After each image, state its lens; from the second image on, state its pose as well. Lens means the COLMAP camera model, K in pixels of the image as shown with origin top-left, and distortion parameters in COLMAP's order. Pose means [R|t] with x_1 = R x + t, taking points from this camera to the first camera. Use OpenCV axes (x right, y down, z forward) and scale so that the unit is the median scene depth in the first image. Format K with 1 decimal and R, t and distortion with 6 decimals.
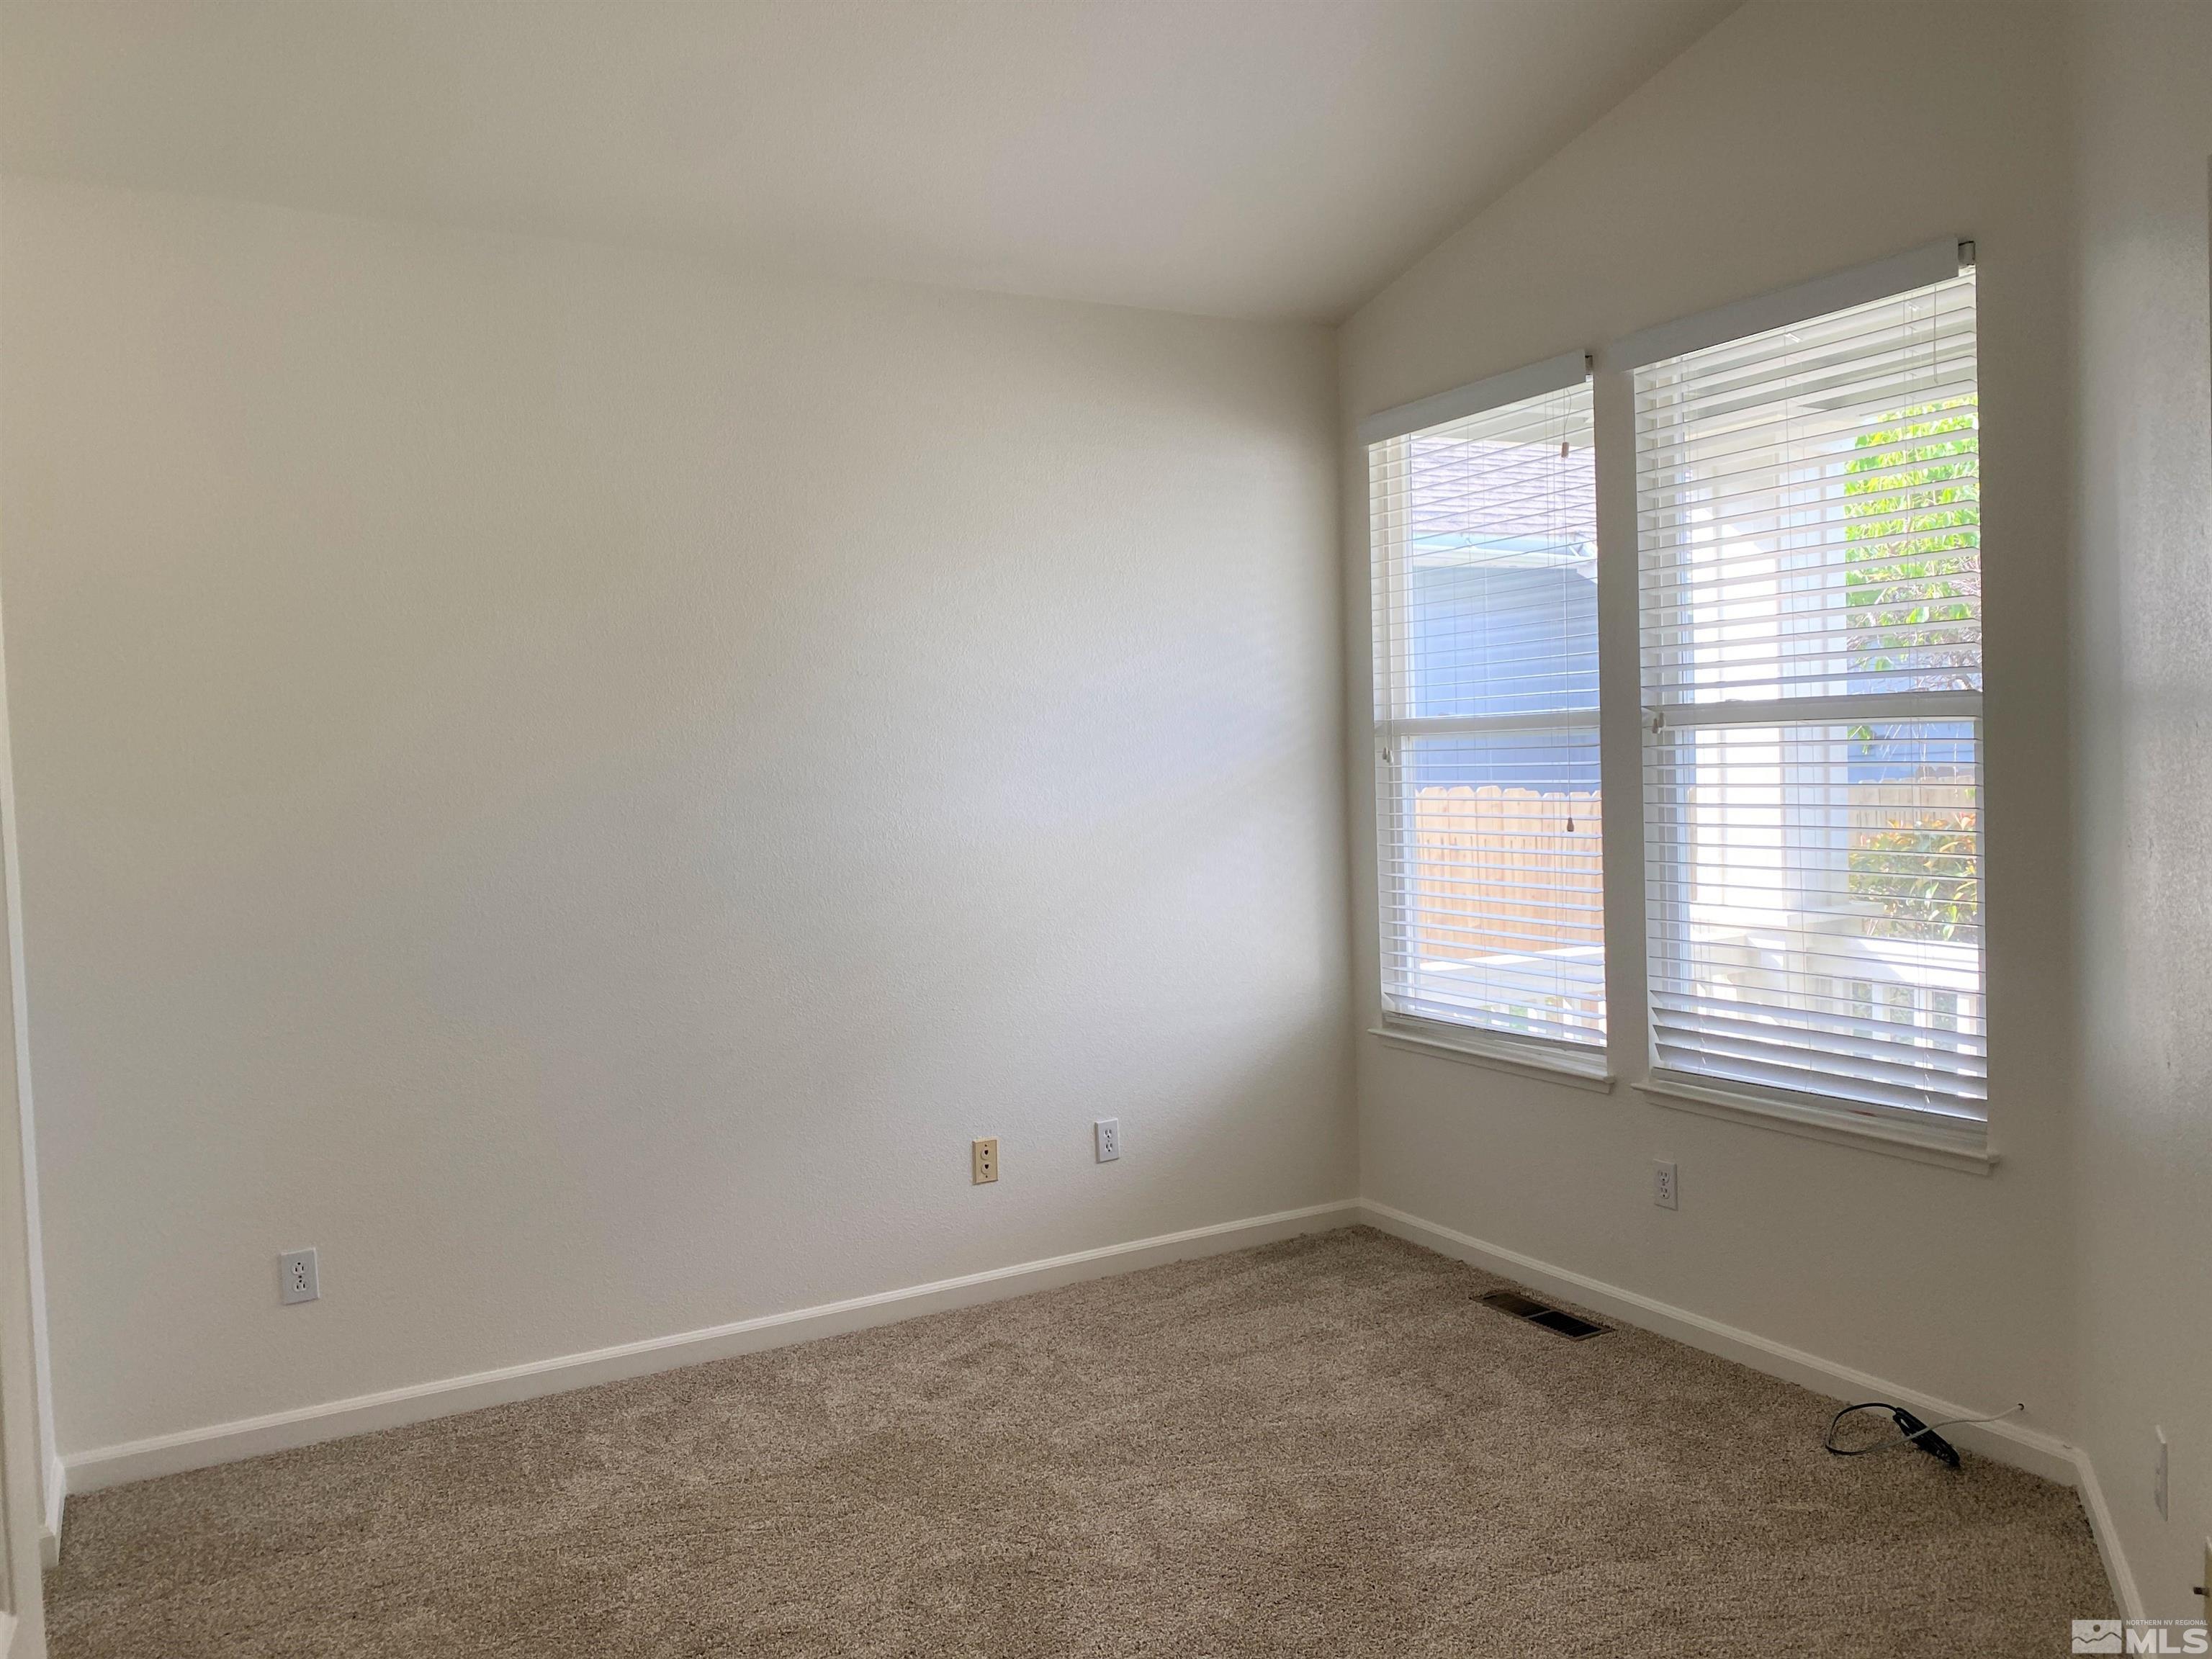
lens RADIAL K [[1709.2, 0, 1103.3], [0, 1709.2, 828.1], [0, 0, 1]] dist [0.014731, 0.017011]
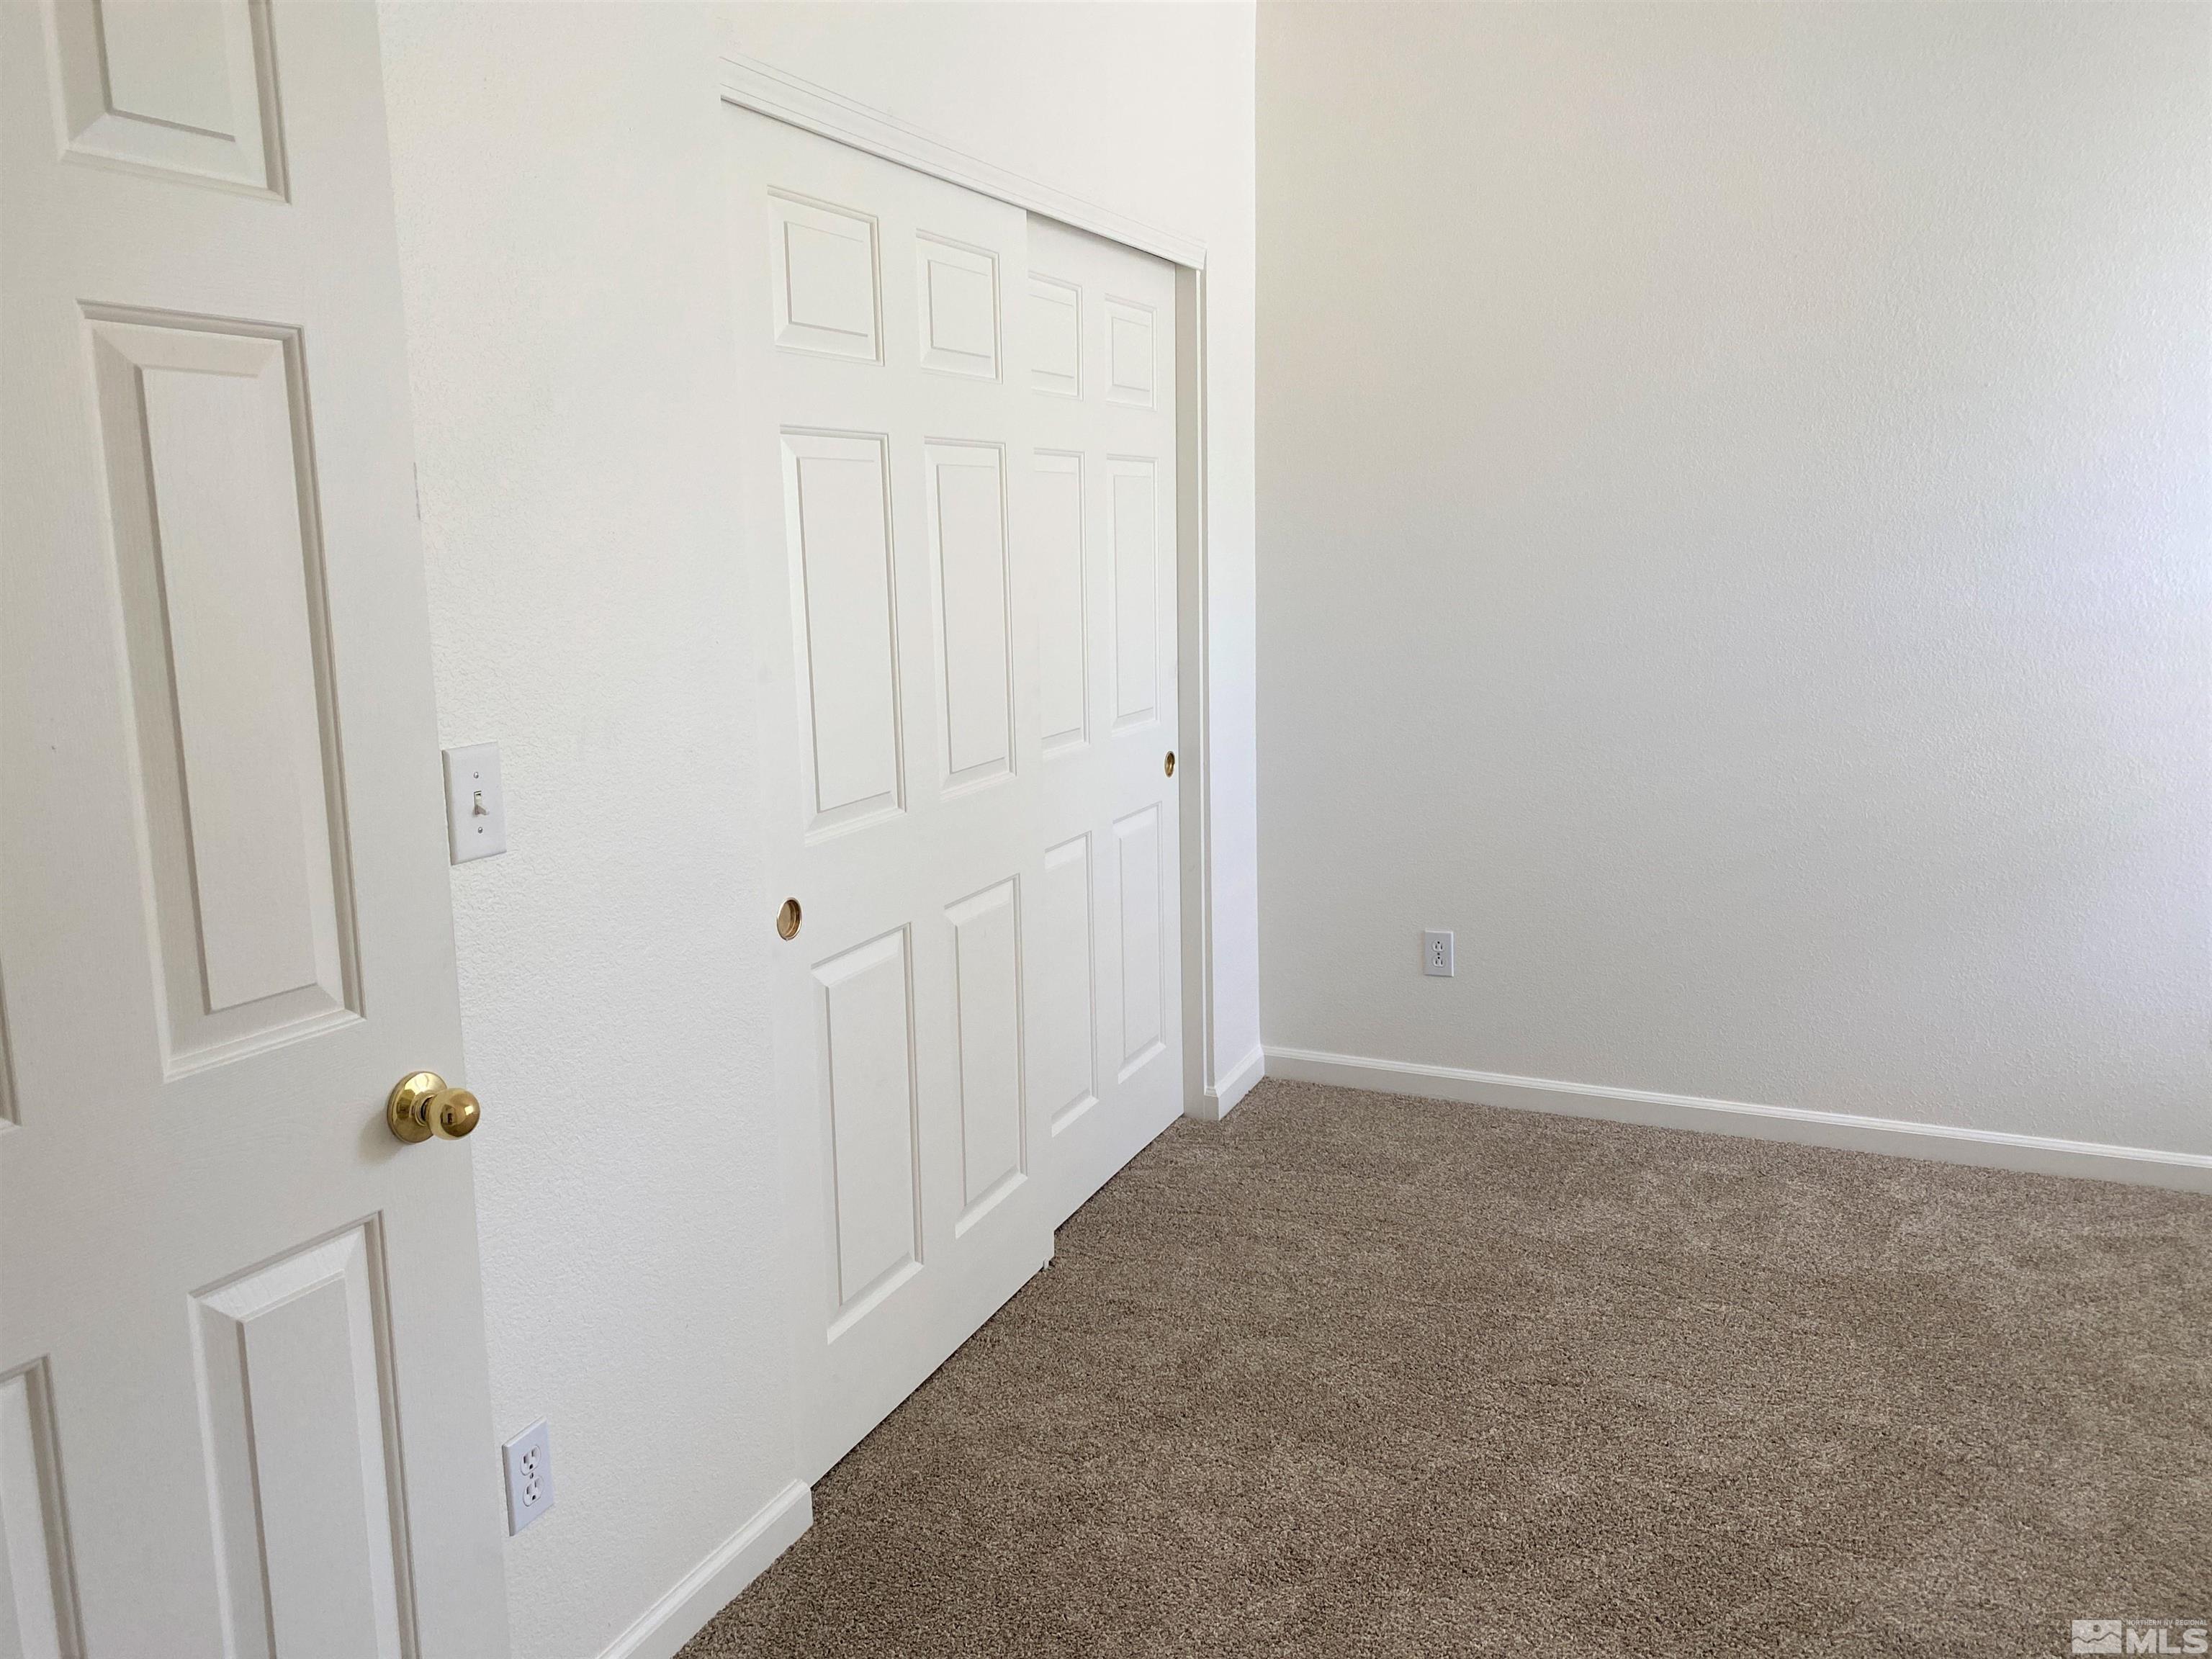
lens RADIAL K [[1709.2, 0, 1108.4], [0, 1709.2, 832.3], [0, 0, 1]] dist [0.014731, 0.017011]
pose [[0.617919, 0.171859, -0.767229, 0.251377], [-0.046005, 0.982050, 0.182926, -0.015053], [0.784895, -0.077737, 0.614734, 0.141235]]
